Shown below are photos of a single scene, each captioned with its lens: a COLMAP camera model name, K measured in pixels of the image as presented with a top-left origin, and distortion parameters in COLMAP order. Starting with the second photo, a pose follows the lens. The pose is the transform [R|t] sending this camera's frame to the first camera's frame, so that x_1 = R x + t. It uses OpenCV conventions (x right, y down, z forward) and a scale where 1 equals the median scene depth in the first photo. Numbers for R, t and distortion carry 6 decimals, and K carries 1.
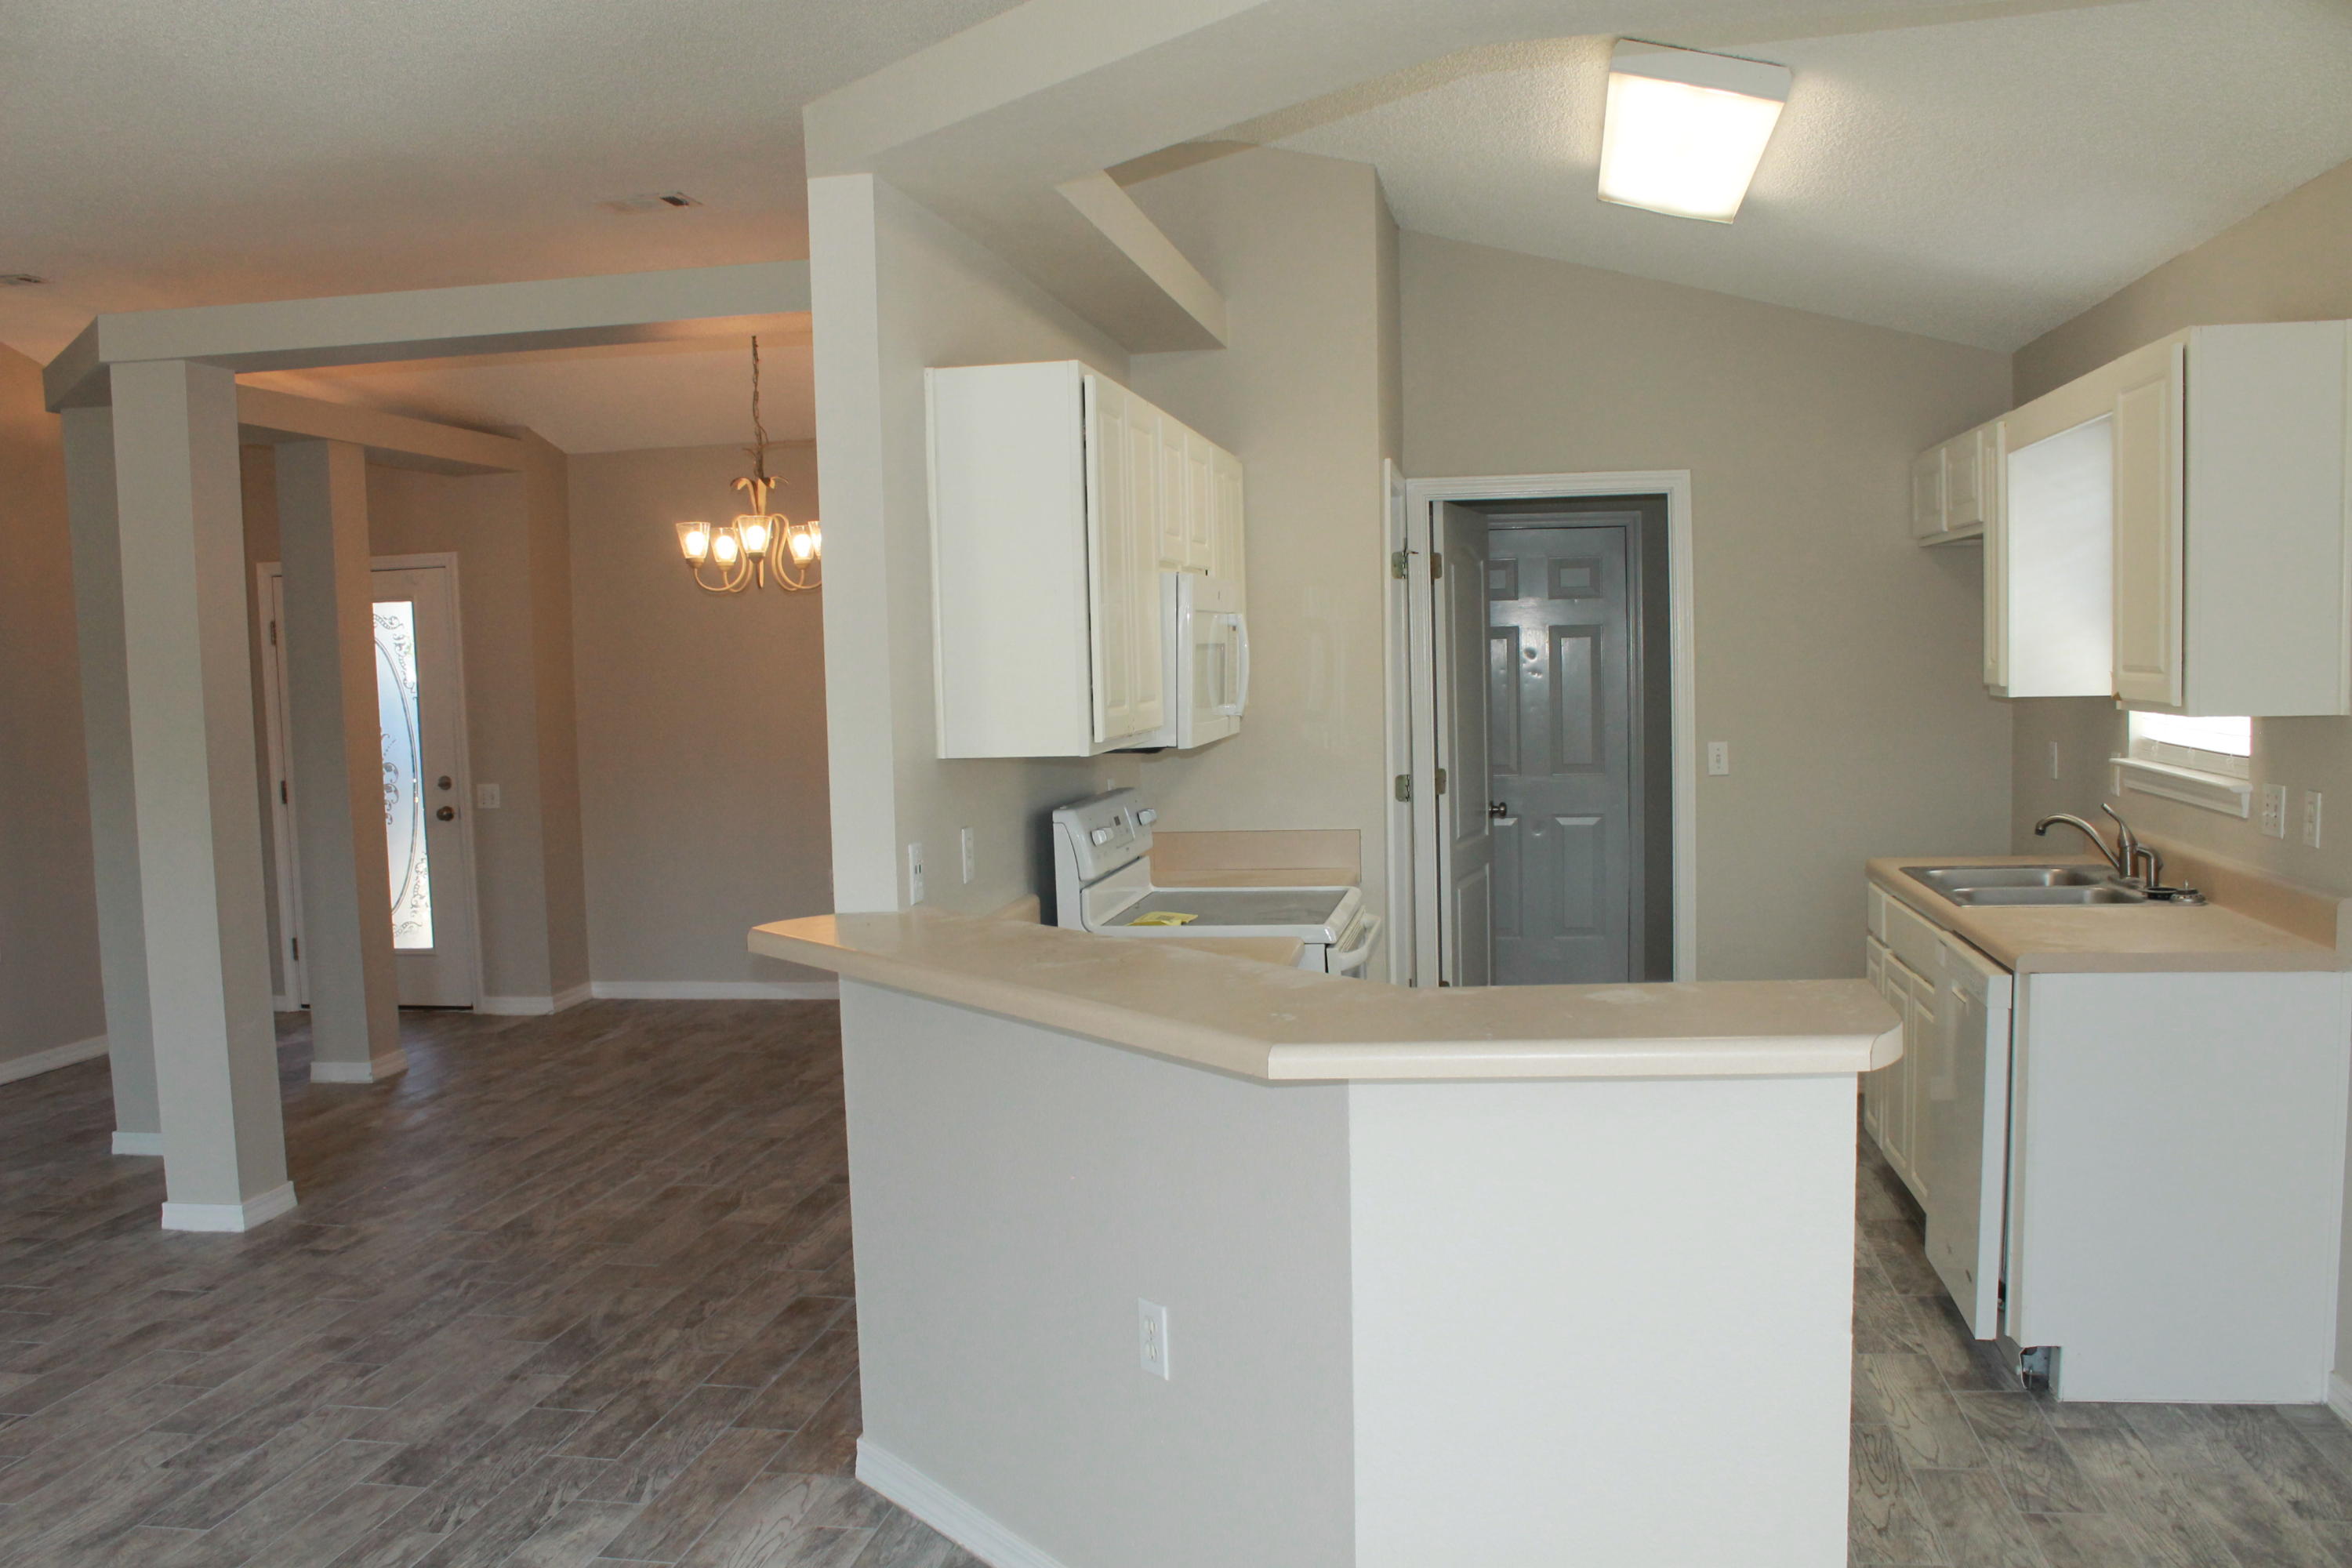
lens RADIAL K [[1979.8, 0, 1170.2], [0, 1979.8, 813.7], [0, 0, 1]] dist [-0.160095, 0.139129]
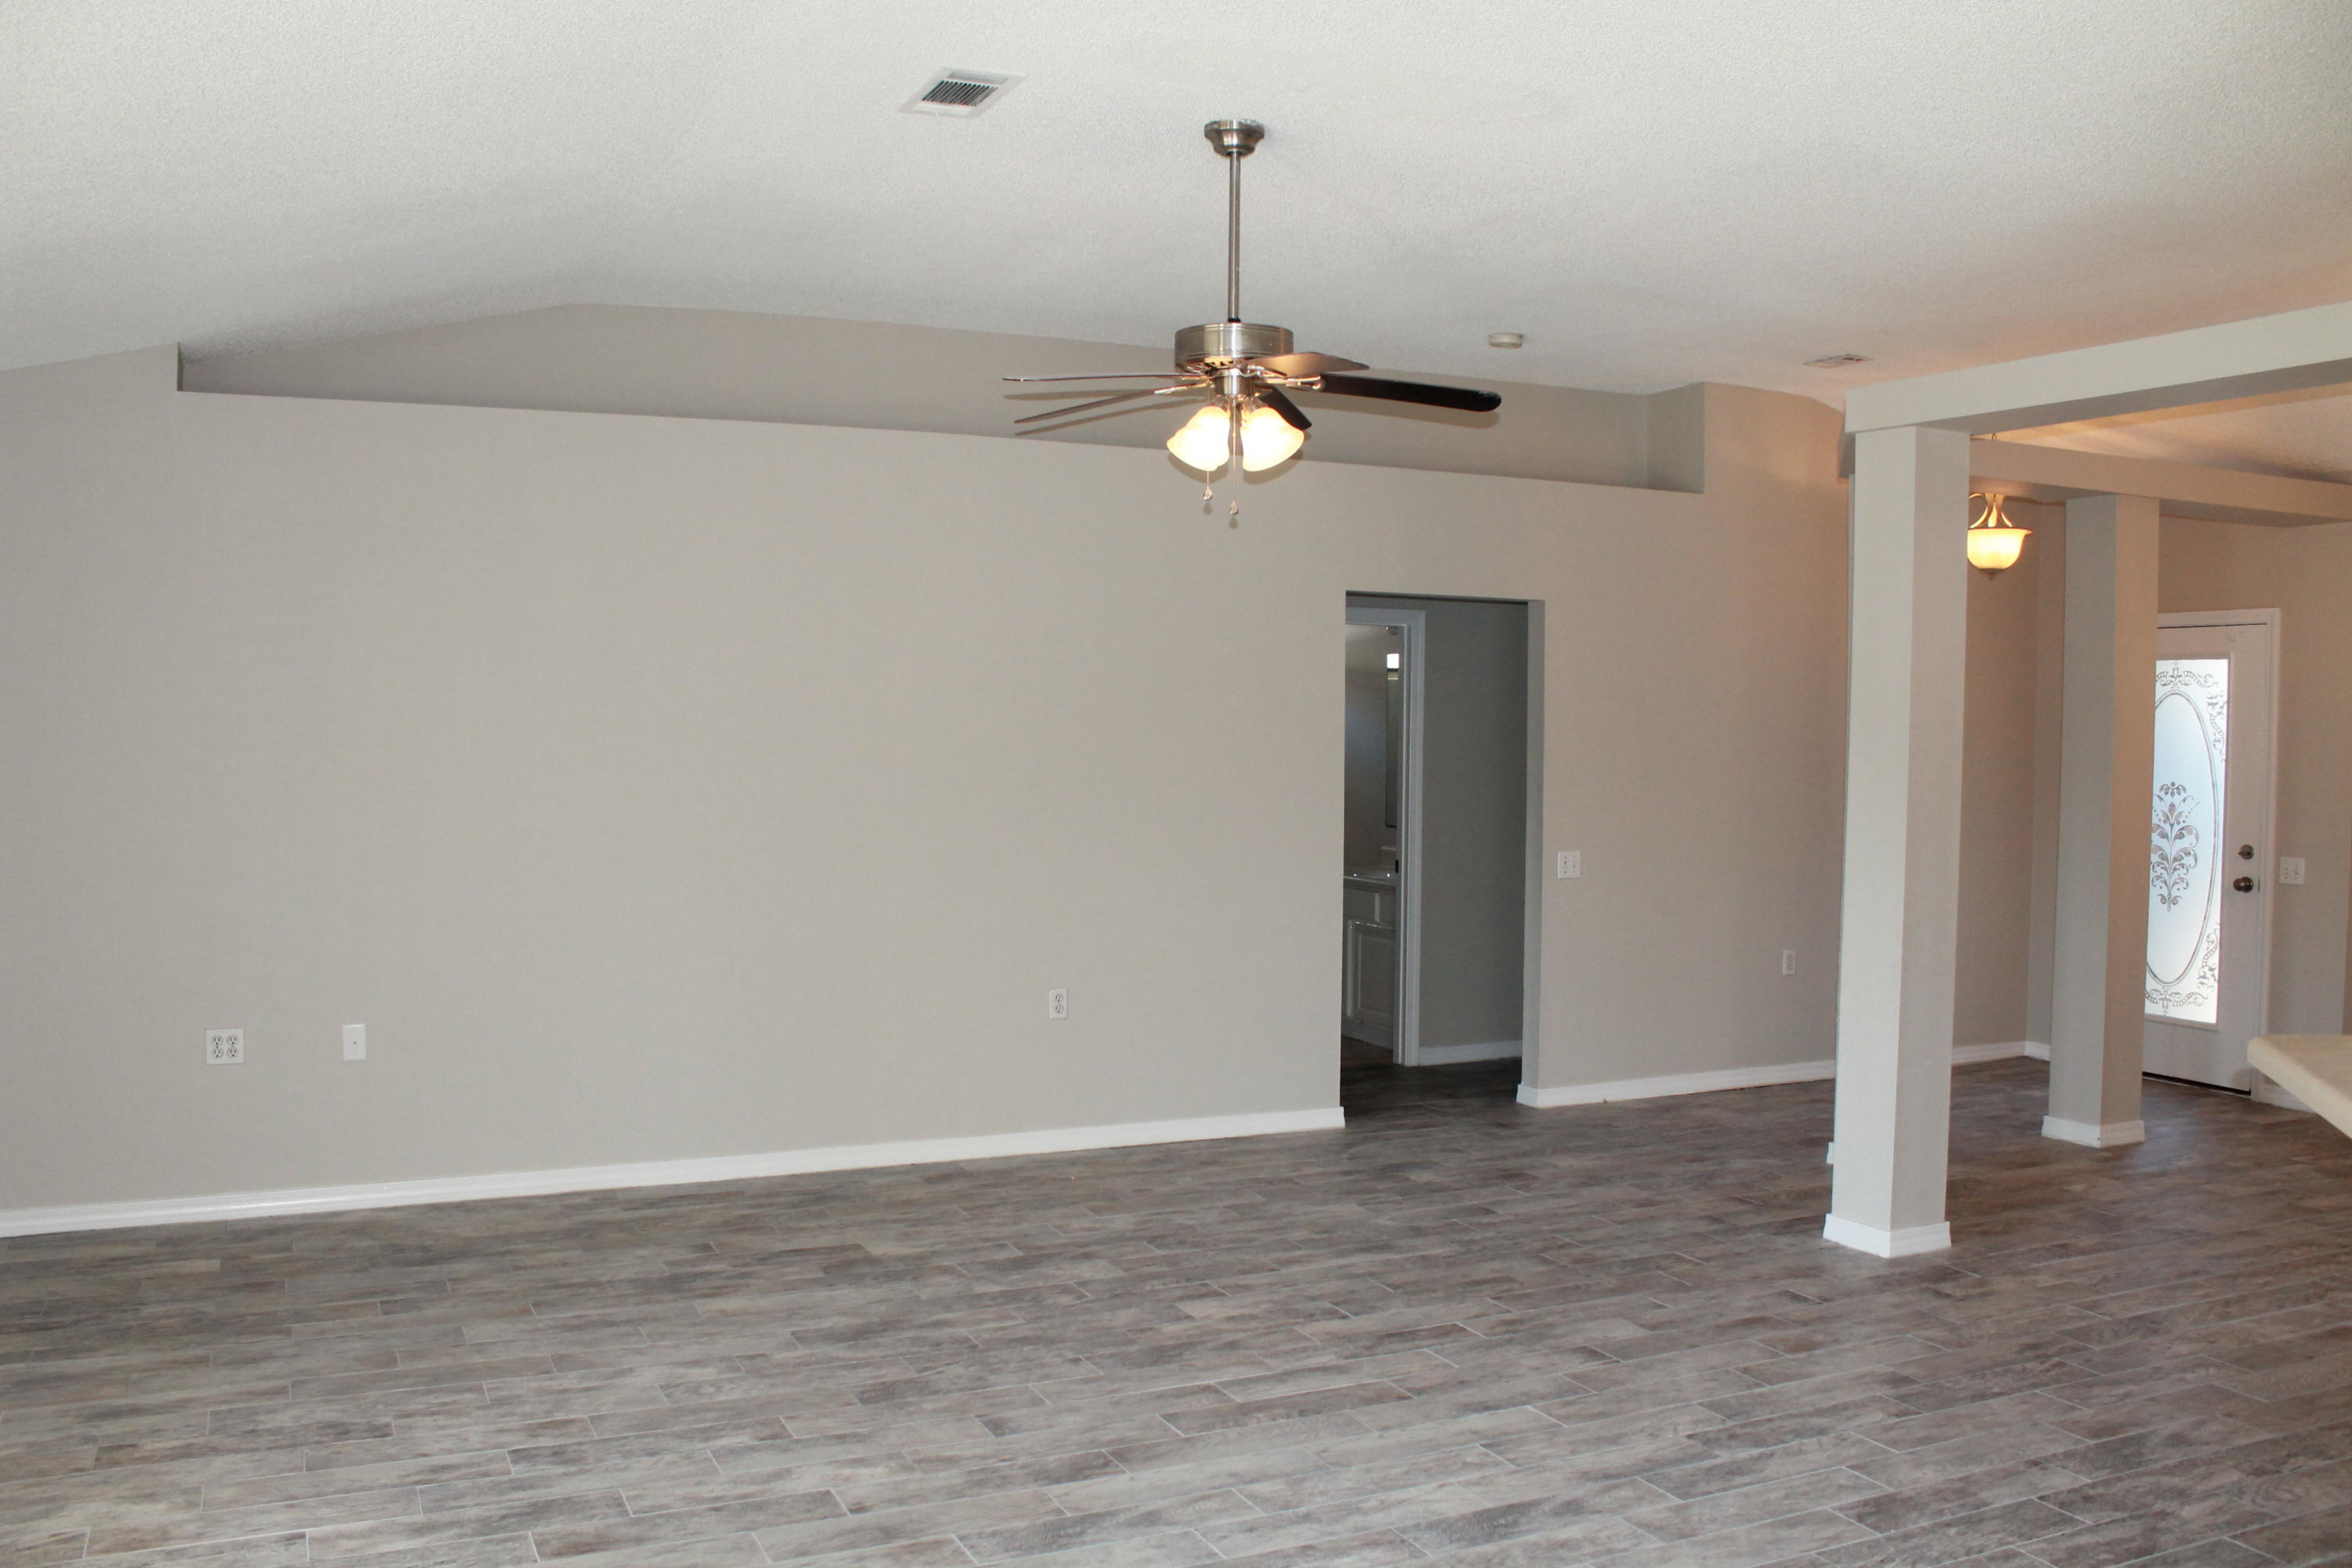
lens RADIAL K [[1979.8, 0, 1170.2], [0, 1979.8, 813.7], [0, 0, 1]] dist [-0.160095, 0.139129]
pose [[0.575488, 0.076193, -0.814253, 0.132871], [-0.096628, 0.995011, 0.024814, -0.011296], [0.812082, 0.064400, 0.579979, 0.057766]]
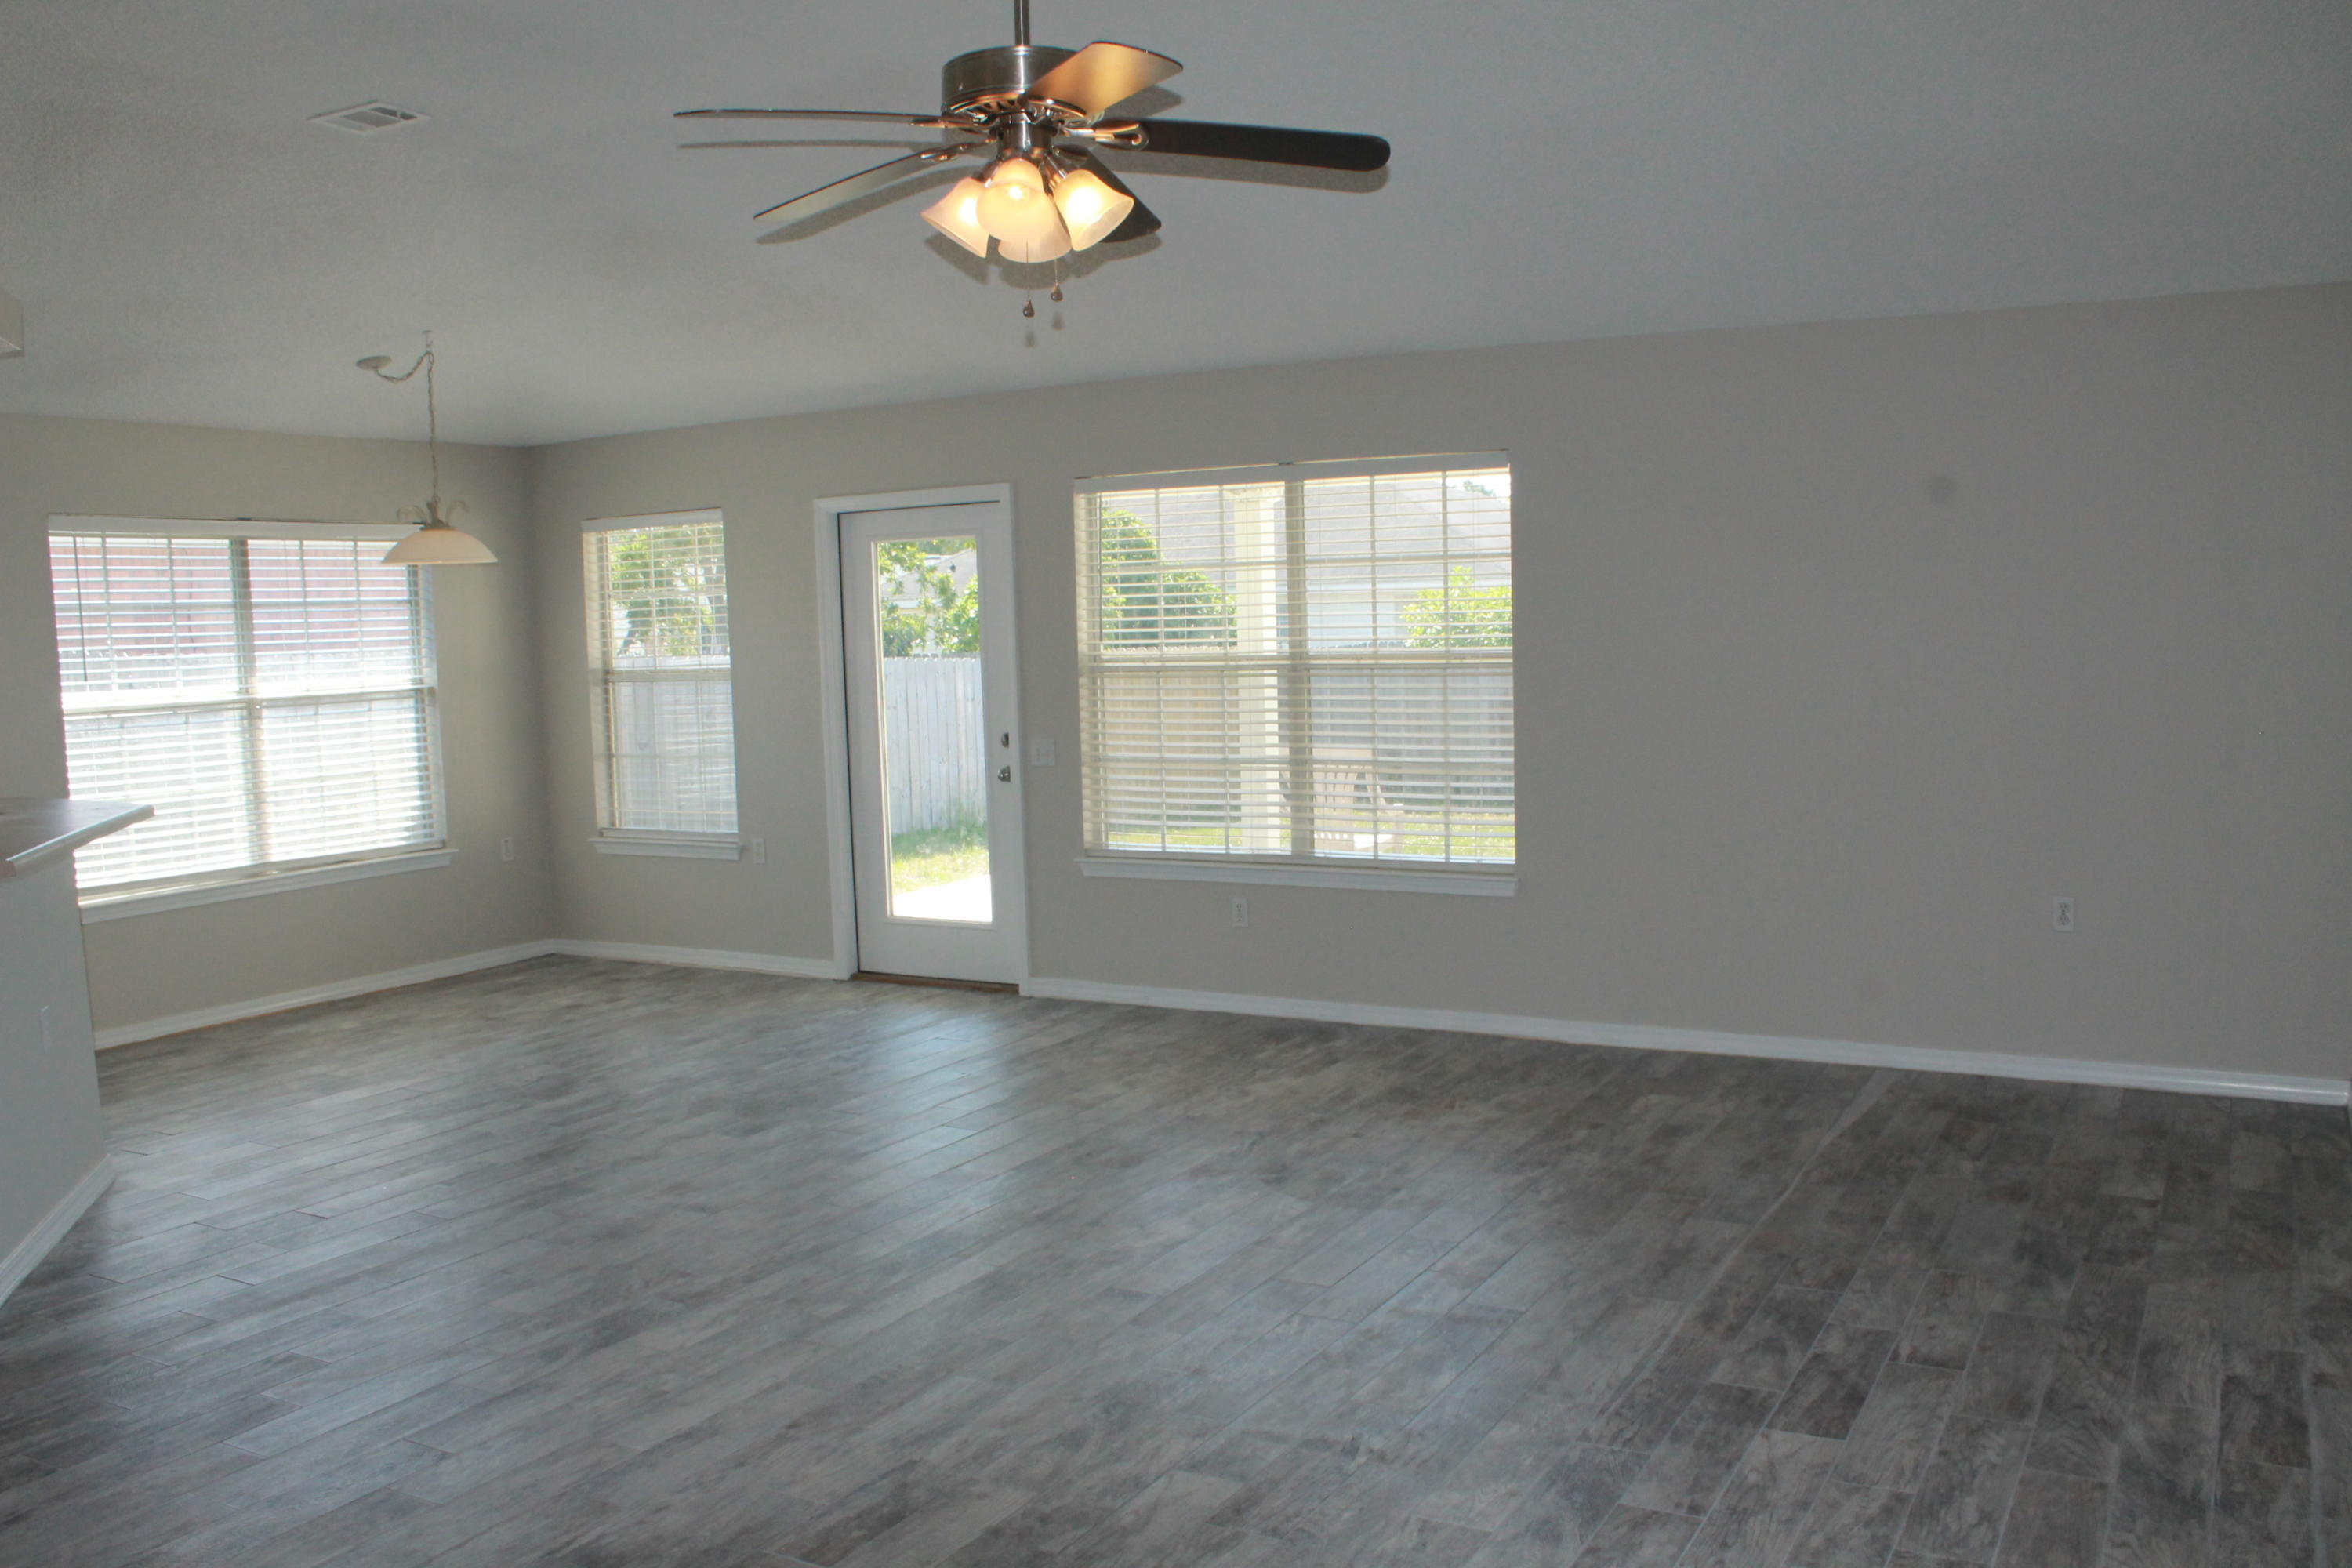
lens RADIAL K [[1979.8, 0, 1170.2], [0, 1979.8, 813.7], [0, 0, 1]] dist [-0.160095, 0.139129]
pose [[-0.940737, 0.025310, 0.338192, -0.874056], [0.086244, 0.982281, 0.166391, -0.069947], [-0.327989, 0.185697, -0.926251, 1.239177]]
